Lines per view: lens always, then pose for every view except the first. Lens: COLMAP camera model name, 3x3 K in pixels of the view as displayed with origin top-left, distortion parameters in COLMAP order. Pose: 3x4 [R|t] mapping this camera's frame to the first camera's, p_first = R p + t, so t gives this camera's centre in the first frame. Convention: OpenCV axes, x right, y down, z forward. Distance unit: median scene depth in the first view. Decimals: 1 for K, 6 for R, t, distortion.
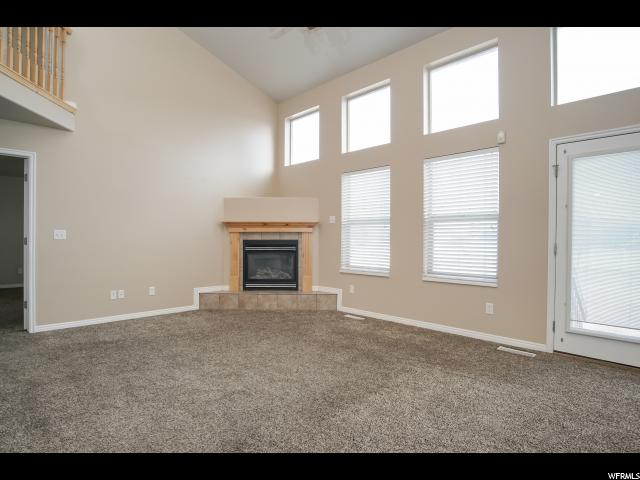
lens RADIAL K [[341.6, 0, 320.7], [0, 341.6, 239.9], [0, 0, 1]] dist [-0.033212, 0.003886]
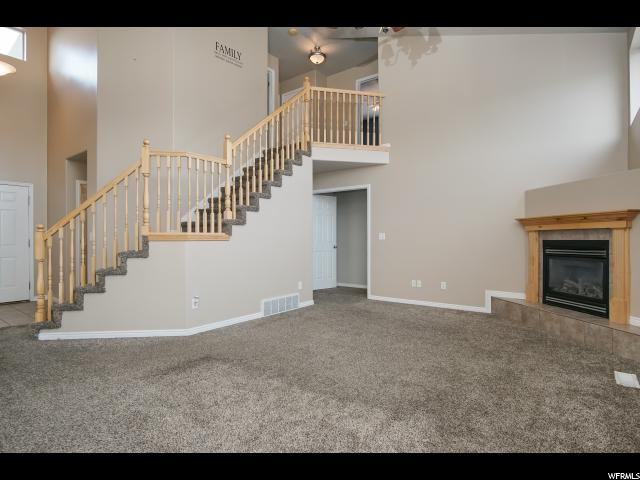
lens RADIAL K [[341.6, 0, 316.1], [0, 341.6, 243.4], [0, 0, 1]] dist [-0.033212, 0.003886]
pose [[0.143990, 0.008293, -0.989544, 0.484578], [-0.003181, 0.999964, 0.007918, 0.002674], [0.989574, 0.002008, 0.144011, 0.364228]]
